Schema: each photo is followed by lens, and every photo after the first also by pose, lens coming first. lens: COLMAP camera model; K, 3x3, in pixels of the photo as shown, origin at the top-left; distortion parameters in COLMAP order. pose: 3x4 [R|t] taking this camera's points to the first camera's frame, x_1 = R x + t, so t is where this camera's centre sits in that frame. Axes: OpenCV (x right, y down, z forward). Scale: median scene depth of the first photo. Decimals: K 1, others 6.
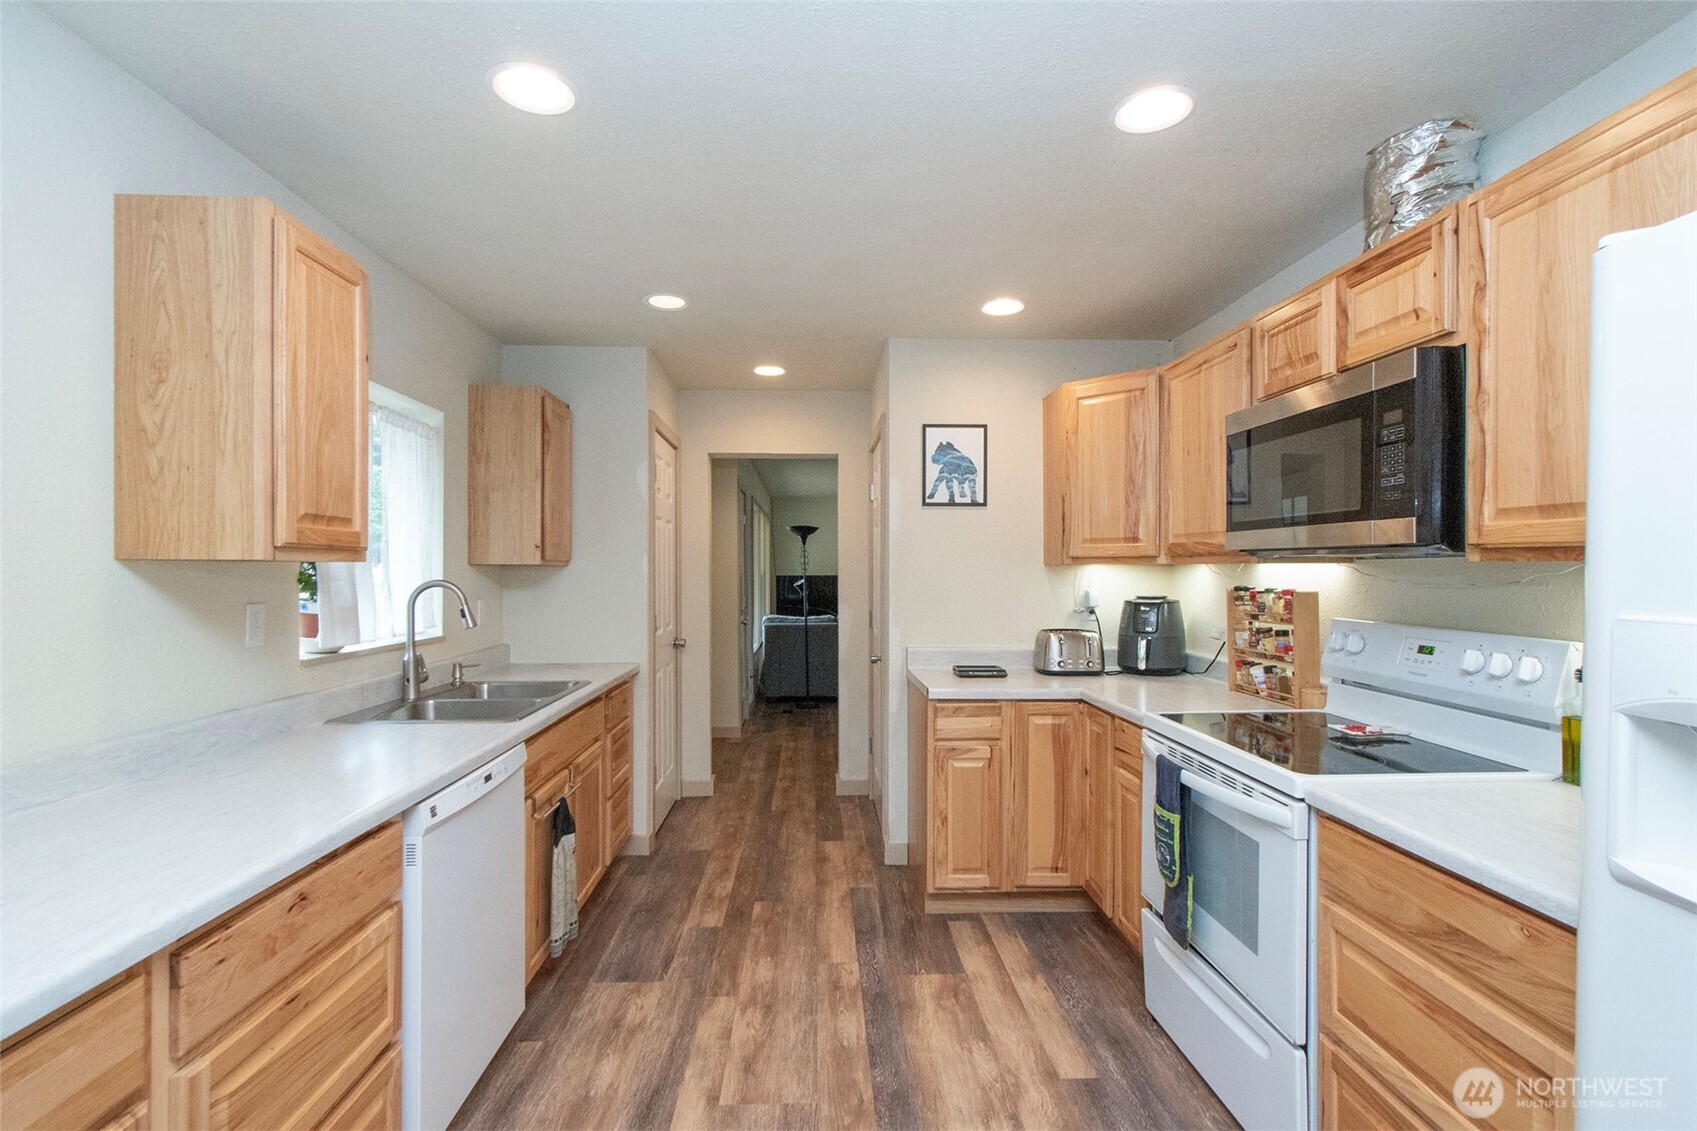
lens RADIAL K [[742.6, 0, 846.5], [0, 742.6, 573.3], [0, 0, 1]] dist [0.000820, 0.000131]
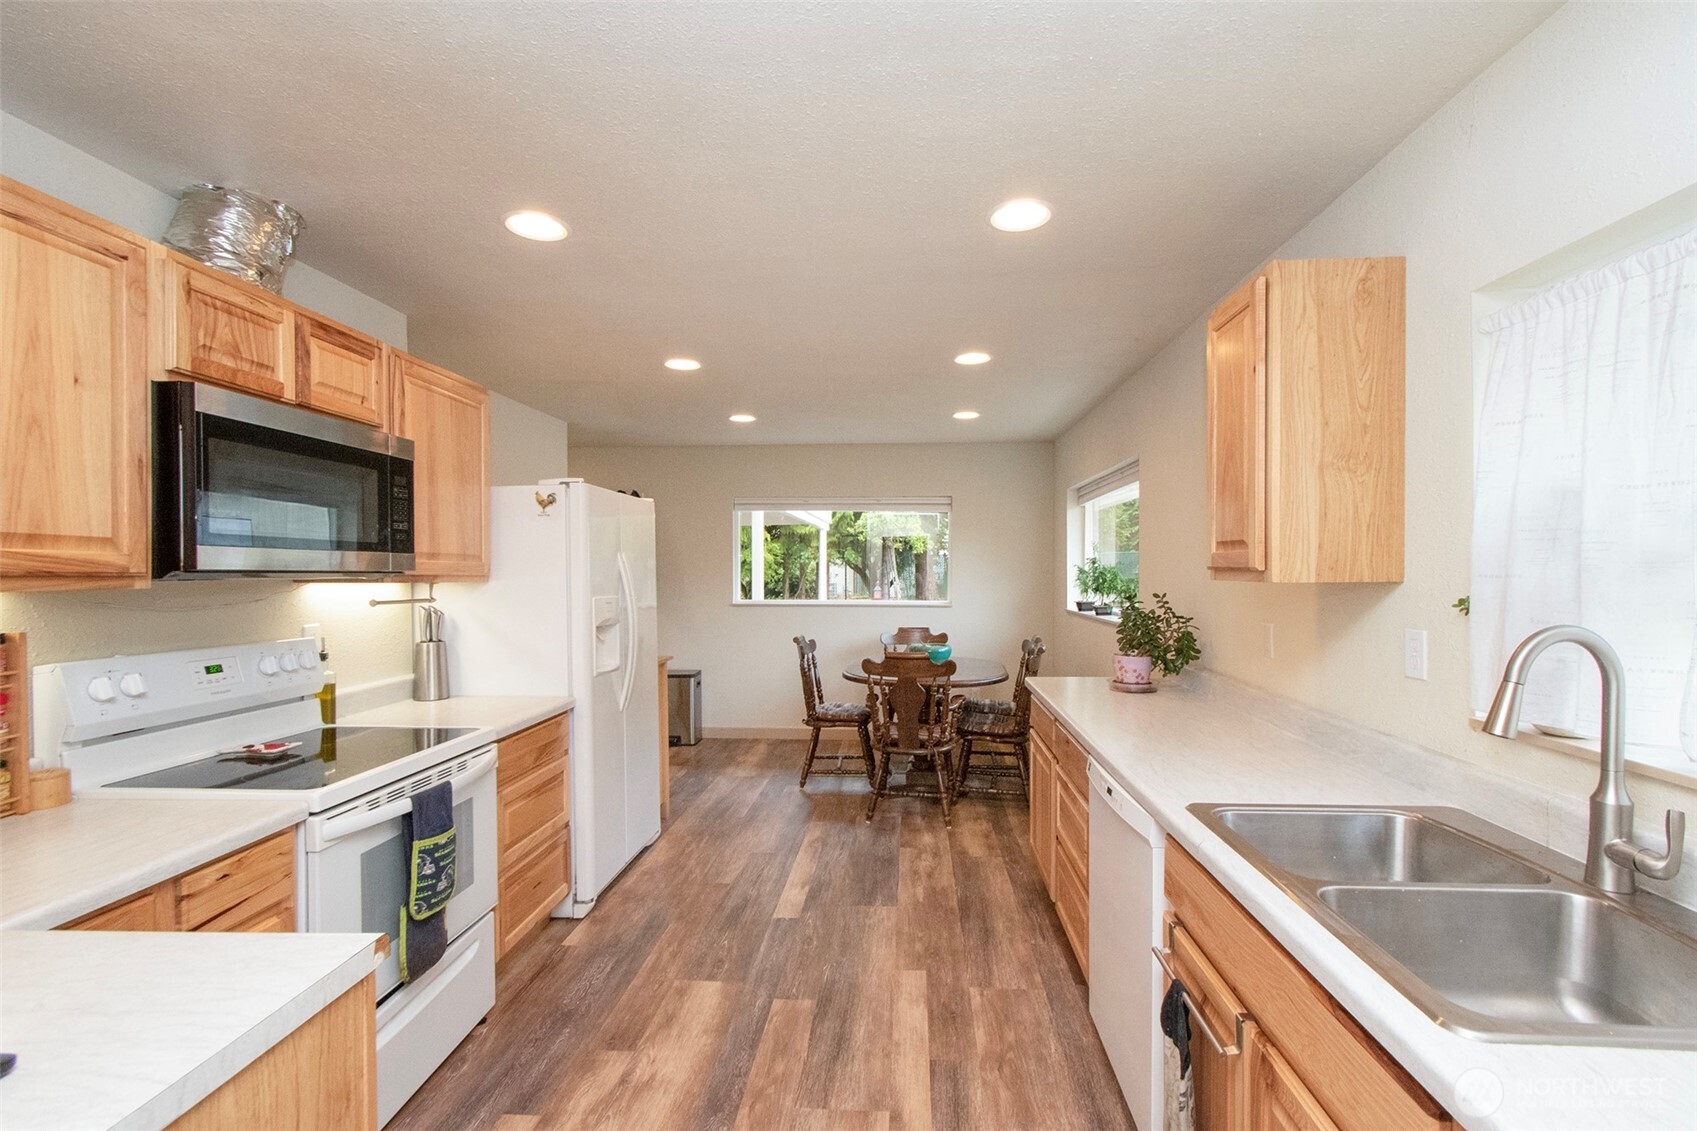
lens RADIAL K [[762.0, 0, 854.6], [0, 762.0, 579.7], [0, 0, 1]] dist [0.010204, -0.004975]
pose [[-0.992849, 0.003331, 0.119334, -0.151662], [0.006220, 0.999696, 0.023845, -0.026569], [-0.119218, 0.024417, -0.992568, 1.222685]]
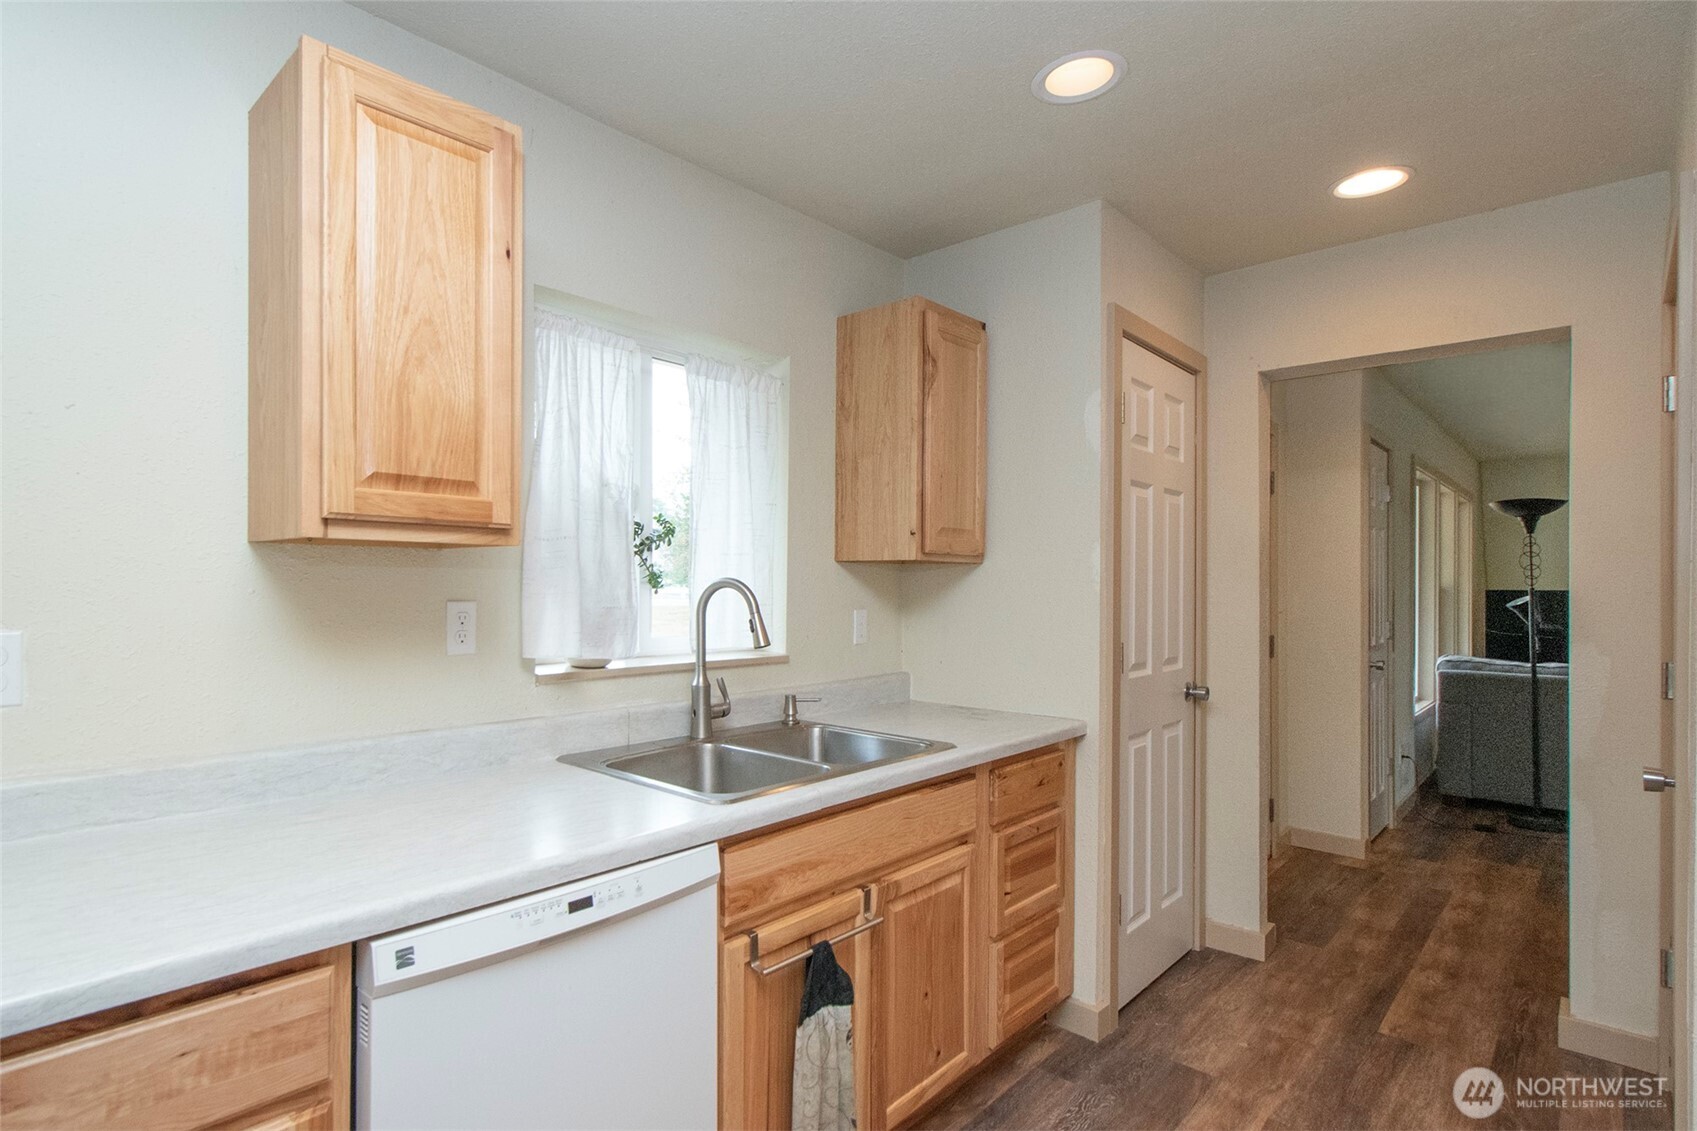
lens RADIAL K [[837.4, 0, 766.9], [0, 837.4, 585.5], [0, 0, 1]] dist [0.000871, -0.000131]
pose [[0.670025, 0.006295, -0.742312, 0.062975], [-0.008320, 0.999965, 0.000971, 0.012194], [0.742292, 0.005525, 0.670054, 0.388188]]
